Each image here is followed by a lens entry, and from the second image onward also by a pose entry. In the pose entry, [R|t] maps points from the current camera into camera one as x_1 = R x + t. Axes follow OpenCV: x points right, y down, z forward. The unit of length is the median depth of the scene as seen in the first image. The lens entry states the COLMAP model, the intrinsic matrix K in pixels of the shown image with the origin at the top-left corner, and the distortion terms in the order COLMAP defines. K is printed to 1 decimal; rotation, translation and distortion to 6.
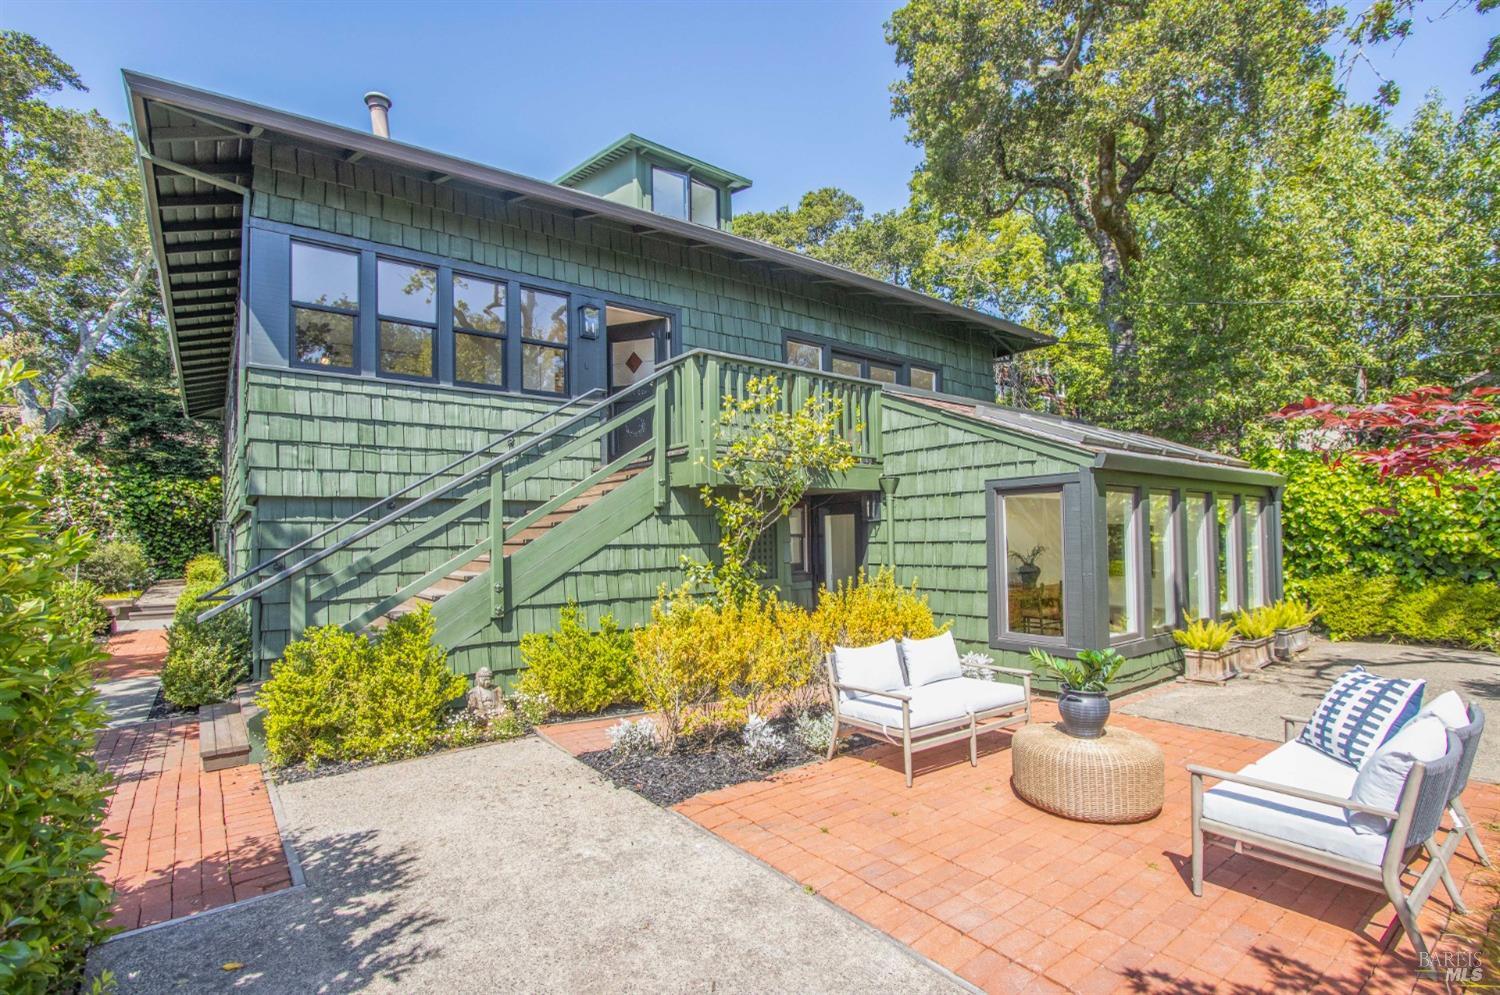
lens RADIAL K [[702.5, 0, 747.4], [0, 702.5, 540.7], [0, 0, 1]] dist [-0.012580, -0.000369]
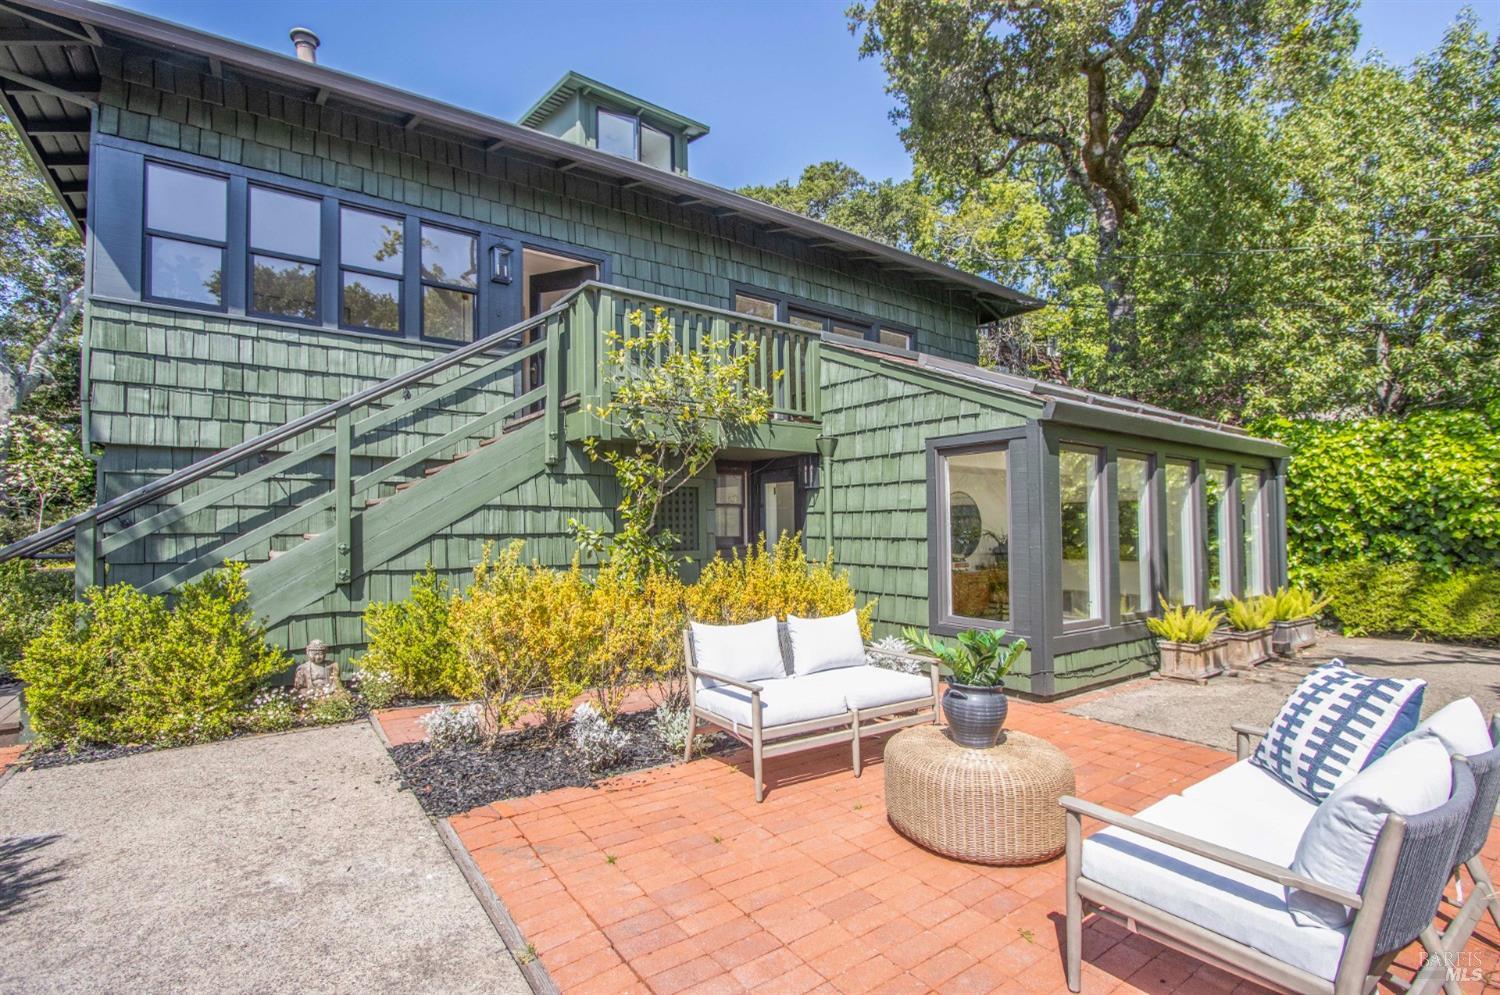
lens RADIAL K [[692.9, 0, 752.6], [0, 692.9, 520.7], [0, 0, 1]] dist [-0.017020, 0.001209]
pose [[0.999232, 0.017433, -0.035096, 0.161586], [-0.017915, 0.999749, -0.013469, 0.030920], [0.034852, 0.014087, 0.999293, 0.146261]]
